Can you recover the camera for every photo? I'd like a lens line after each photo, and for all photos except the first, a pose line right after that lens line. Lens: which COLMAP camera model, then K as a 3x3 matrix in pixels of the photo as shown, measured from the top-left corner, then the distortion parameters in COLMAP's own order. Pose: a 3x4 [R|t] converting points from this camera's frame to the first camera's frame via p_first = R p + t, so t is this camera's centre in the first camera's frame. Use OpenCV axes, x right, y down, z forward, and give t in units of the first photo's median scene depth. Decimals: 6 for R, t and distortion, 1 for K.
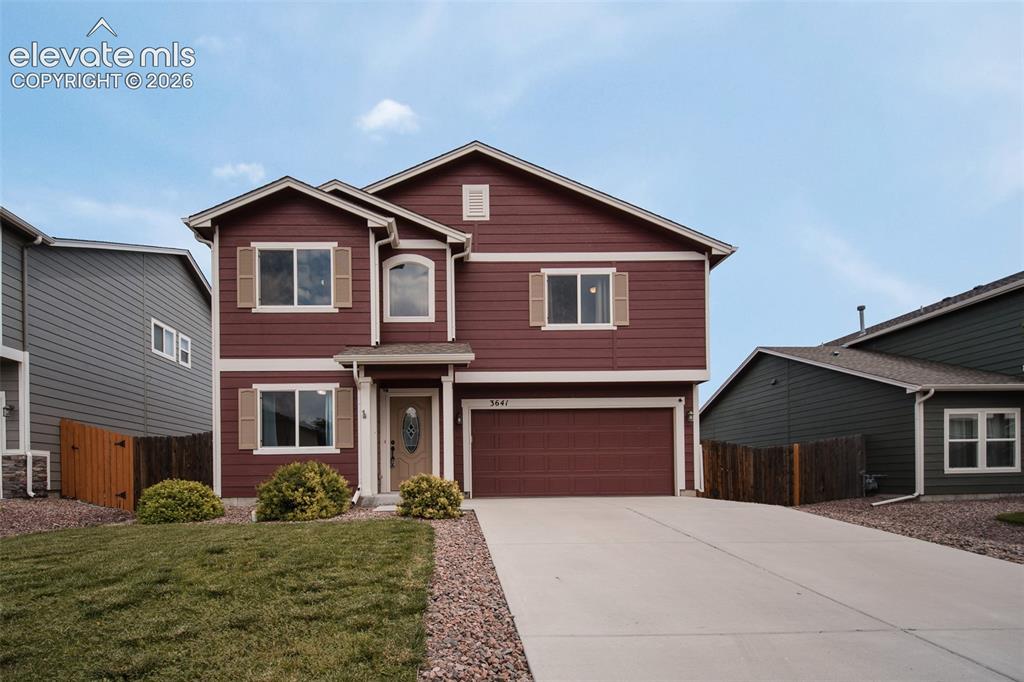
lens RADIAL K [[476.3, 0, 477.1], [0, 476.3, 470.5], [0, 0, 1]] dist [0.000767, -0.002408]
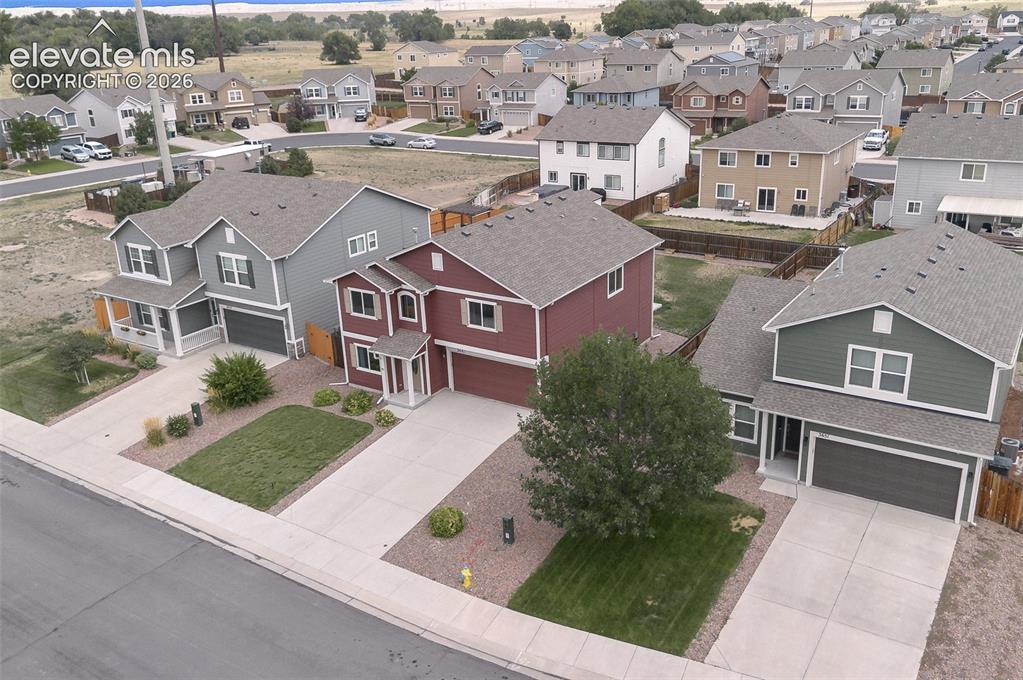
lens RADIAL K [[862.6, 0, 510.6], [0, 862.6, 339.5], [0, 0, 1]] dist [0.058355, -0.066920]
pose [[0.826393, 0.178851, -0.533936, 2.228419], [0.028364, 0.933792, 0.356690, -1.529782], [0.562379, -0.309911, 0.766606, -1.689886]]
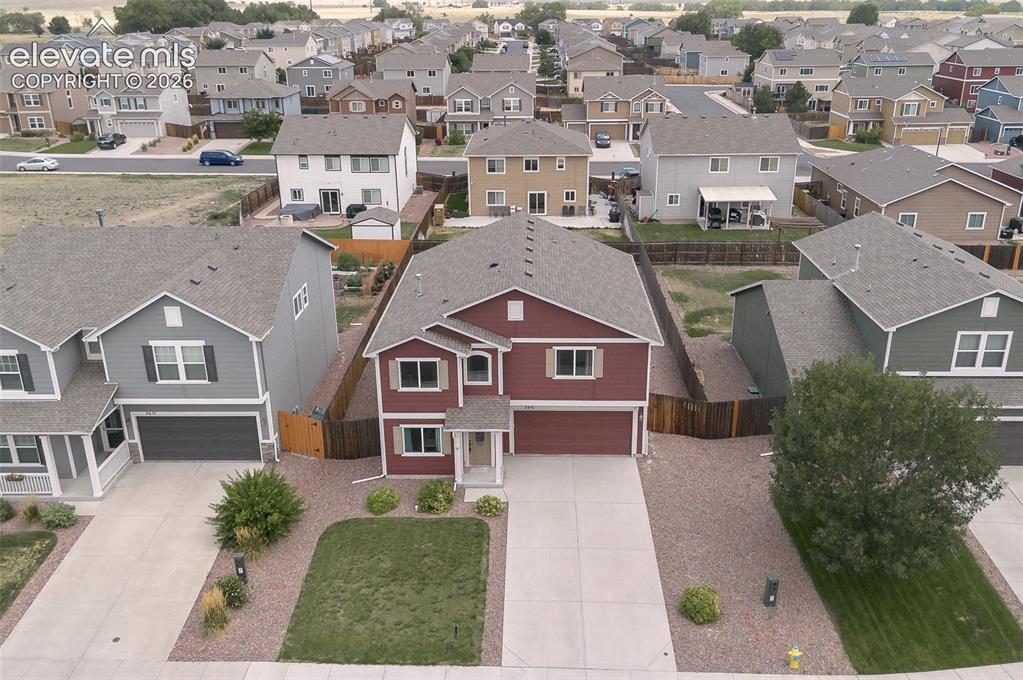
lens RADIAL K [[862.6, 0, 515.2], [0, 862.6, 335.5], [0, 0, 1]] dist [0.058355, -0.066920]
pose [[0.999064, 0.019453, -0.038627, 0.118217], [-0.004226, 0.932770, 0.360449, -1.582298], [0.043042, -0.359948, 0.931979, -1.895332]]
